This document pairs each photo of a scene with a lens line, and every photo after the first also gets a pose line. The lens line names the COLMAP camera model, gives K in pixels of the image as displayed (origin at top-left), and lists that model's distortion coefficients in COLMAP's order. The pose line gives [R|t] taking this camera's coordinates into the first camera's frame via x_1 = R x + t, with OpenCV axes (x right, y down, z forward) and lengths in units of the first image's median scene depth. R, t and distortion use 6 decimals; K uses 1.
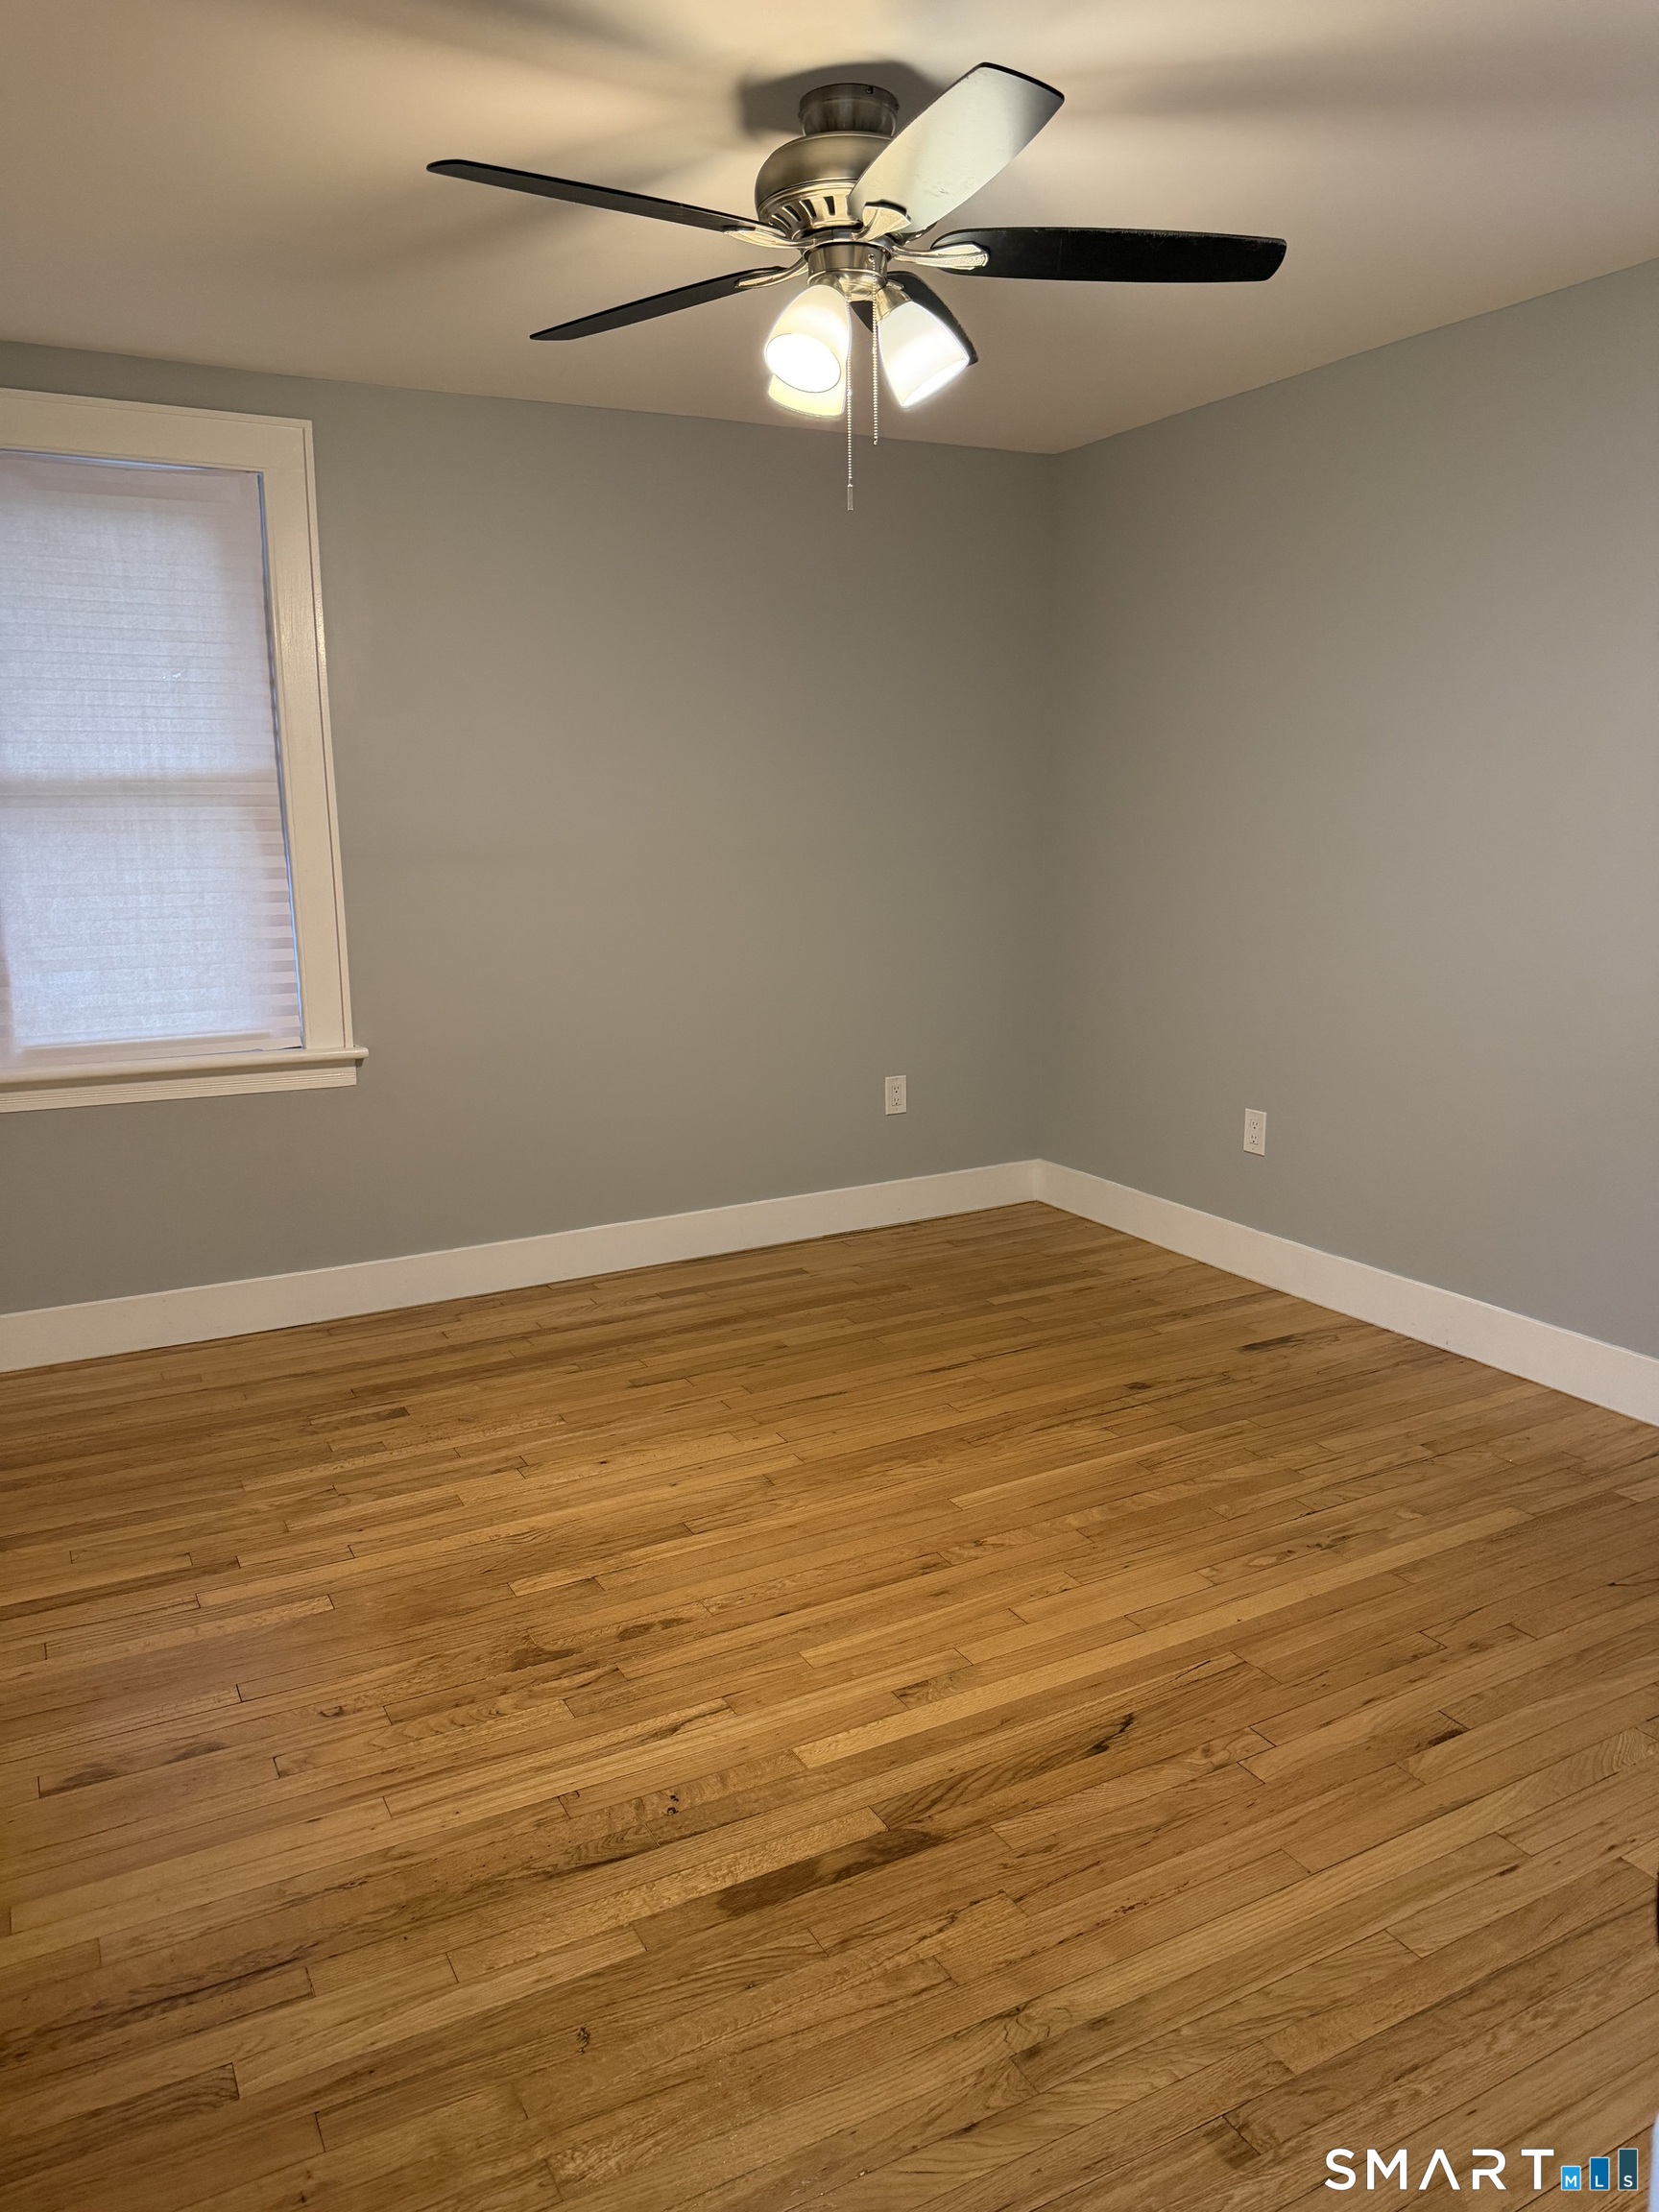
lens RADIAL K [[1534.5, 0, 829.5], [0, 1534.5, 1106.0], [0, 0, 1]] dist [0.083722, -0.115152]
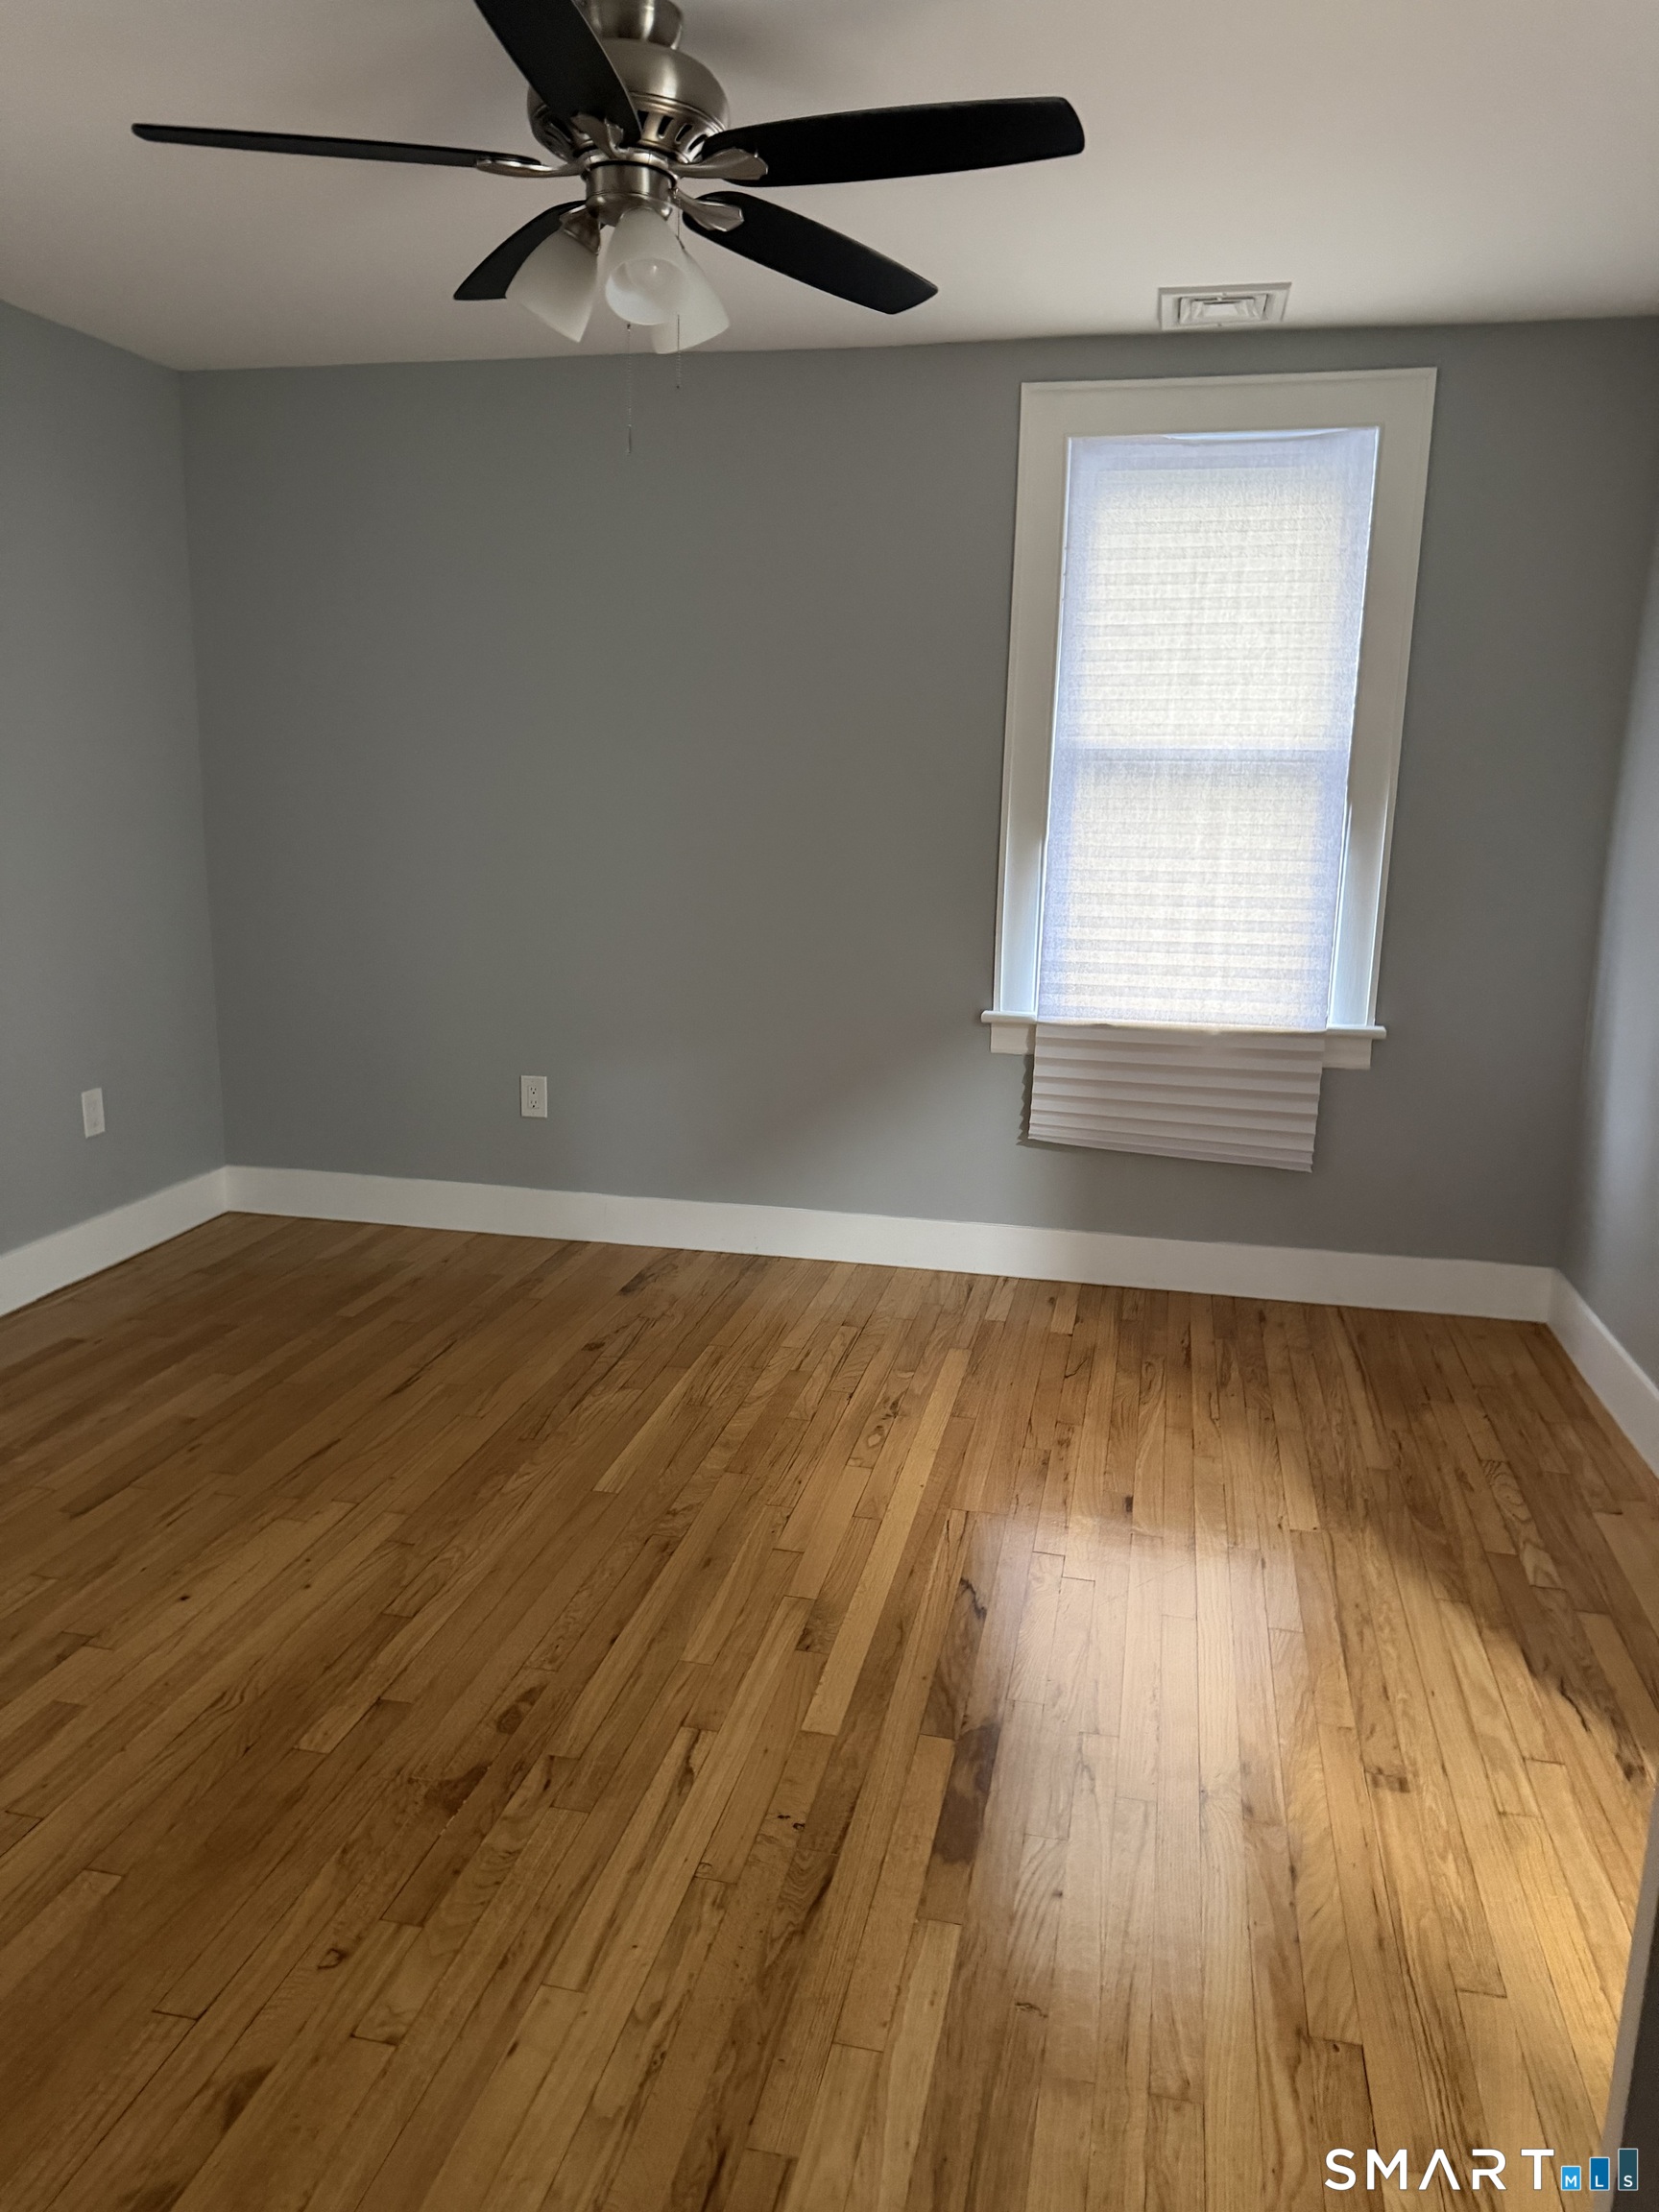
lens RADIAL K [[1547.2, 0, 829.5], [0, 1547.2, 1106.0], [0, 0, 1]] dist [0.075763, -0.124550]
pose [[0.653367, -0.131220, 0.745582, -0.507061], [0.124013, 0.990111, 0.065582, -0.026357], [-0.746815, 0.049612, 0.663179, 0.230746]]
